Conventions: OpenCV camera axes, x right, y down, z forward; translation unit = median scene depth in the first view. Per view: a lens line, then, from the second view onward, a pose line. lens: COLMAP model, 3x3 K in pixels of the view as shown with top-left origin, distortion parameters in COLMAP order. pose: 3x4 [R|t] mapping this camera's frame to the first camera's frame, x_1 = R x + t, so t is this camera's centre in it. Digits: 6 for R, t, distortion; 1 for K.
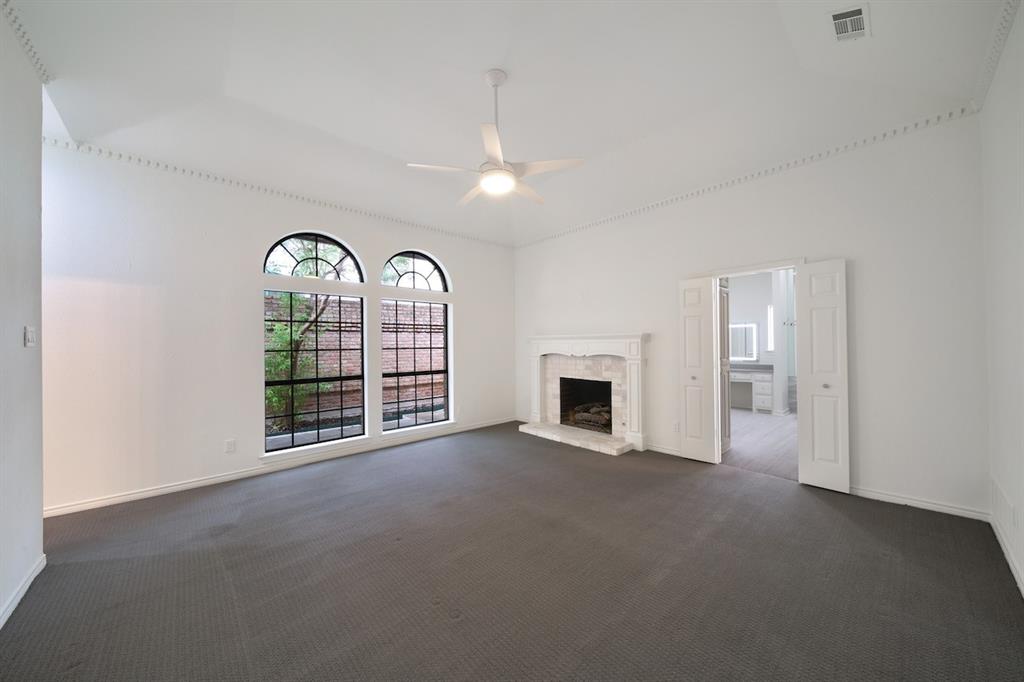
lens RADIAL K [[361.8, 0, 508.9], [0, 361.8, 346.0], [0, 0, 1]] dist [-0.001920, -0.000401]
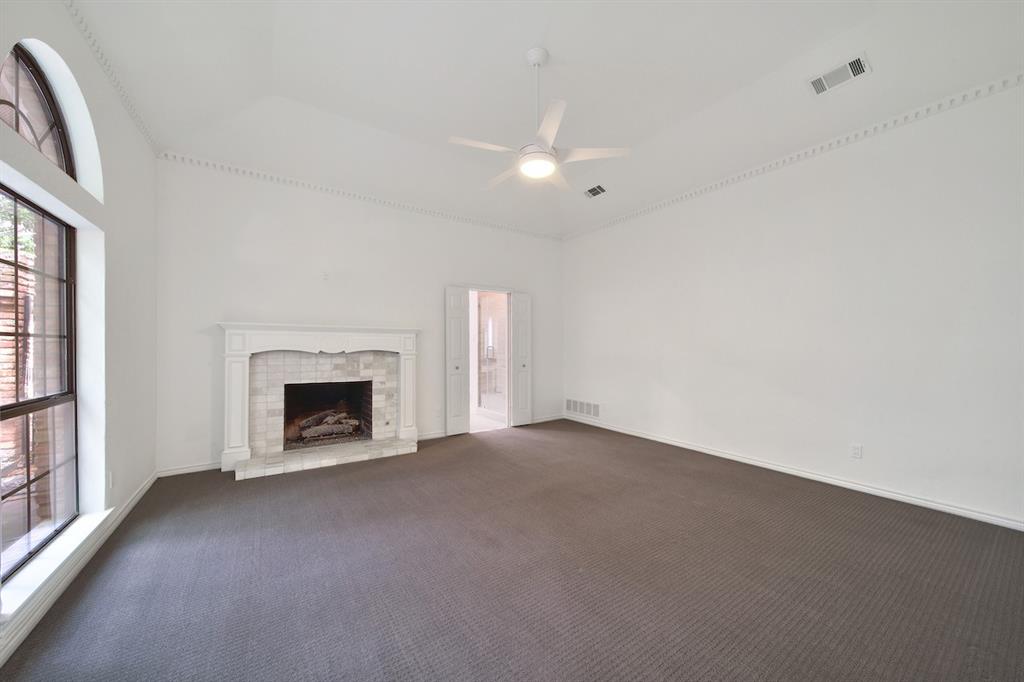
lens RADIAL K [[361.8, 0, 514.3], [0, 361.8, 346.4], [0, 0, 1]] dist [-0.001920, -0.000401]
pose [[0.151735, 0.006415, 0.988400, -0.558169], [-0.002038, 0.999979, -0.006177, 0.018808], [-0.988419, -0.001078, 0.151744, 0.516022]]
